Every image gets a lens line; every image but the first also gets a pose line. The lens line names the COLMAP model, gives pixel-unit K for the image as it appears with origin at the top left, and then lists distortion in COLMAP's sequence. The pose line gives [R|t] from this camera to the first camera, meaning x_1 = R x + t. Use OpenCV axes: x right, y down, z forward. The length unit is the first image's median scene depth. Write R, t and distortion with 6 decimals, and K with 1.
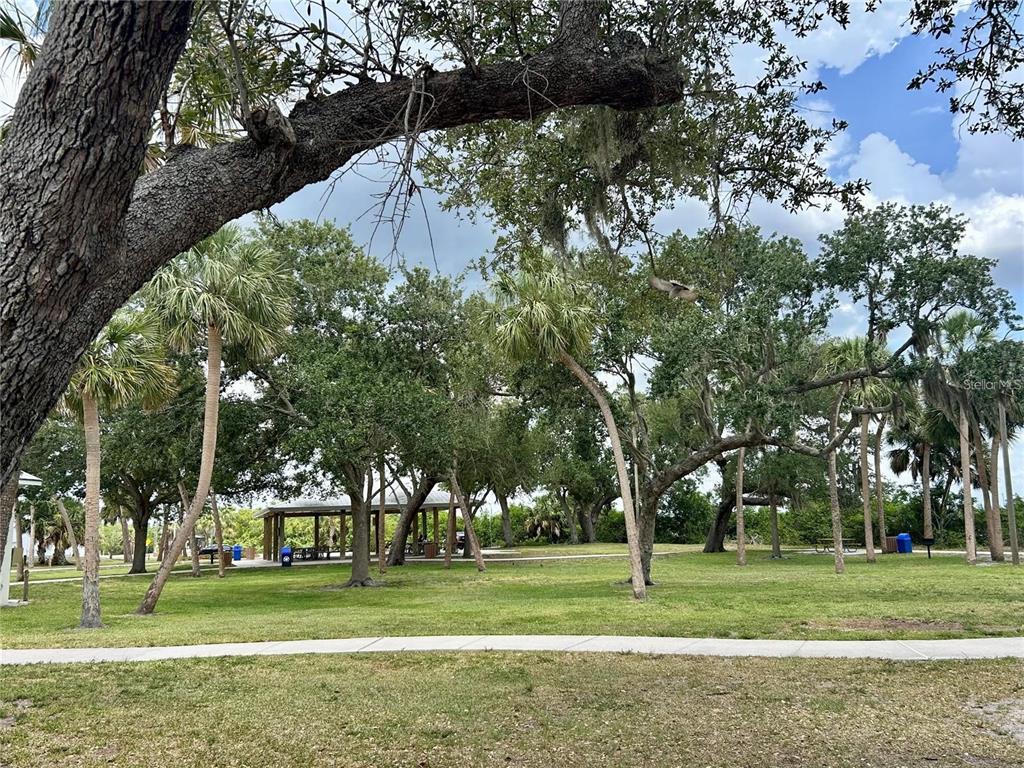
lens RADIAL K [[814.4, 0, 512.0], [0, 814.4, 384.0], [0, 0, 1]] dist [0.014927, -0.016487]
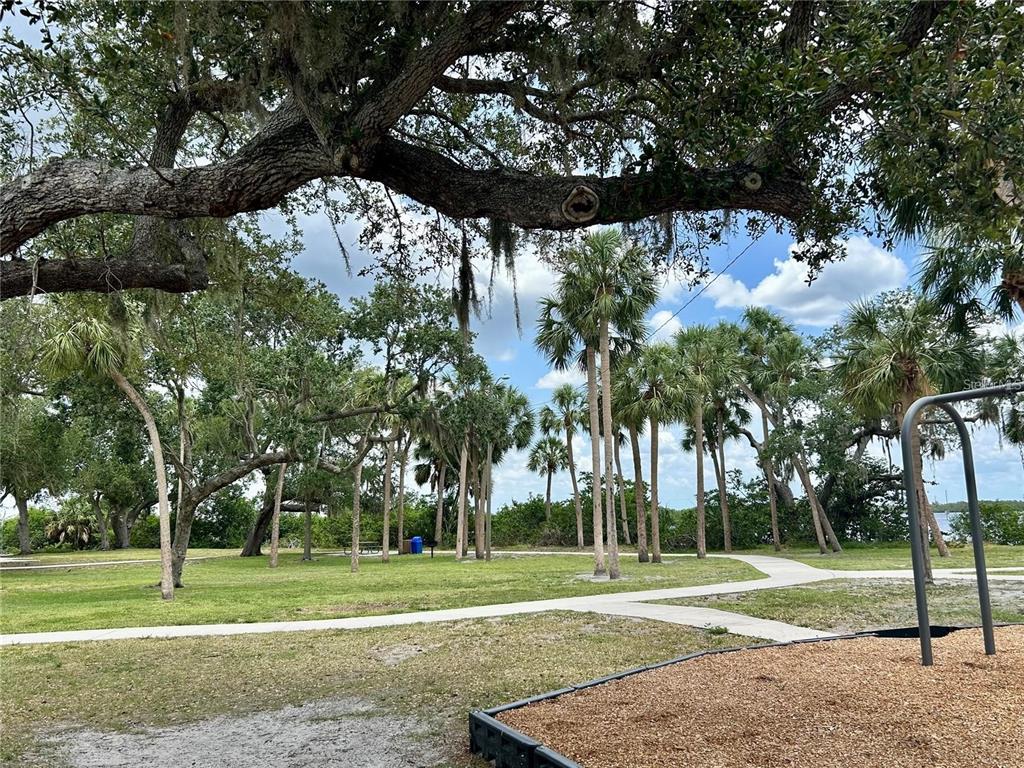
lens RADIAL K [[814.4, 0, 512.0], [0, 814.4, 384.0], [0, 0, 1]] dist [0.014927, -0.016487]
pose [[0.862356, 0.087879, 0.498617, -0.009355], [-0.085908, 0.995938, -0.026953, -0.019854], [-0.498961, -0.019592, 0.866403, -0.098688]]
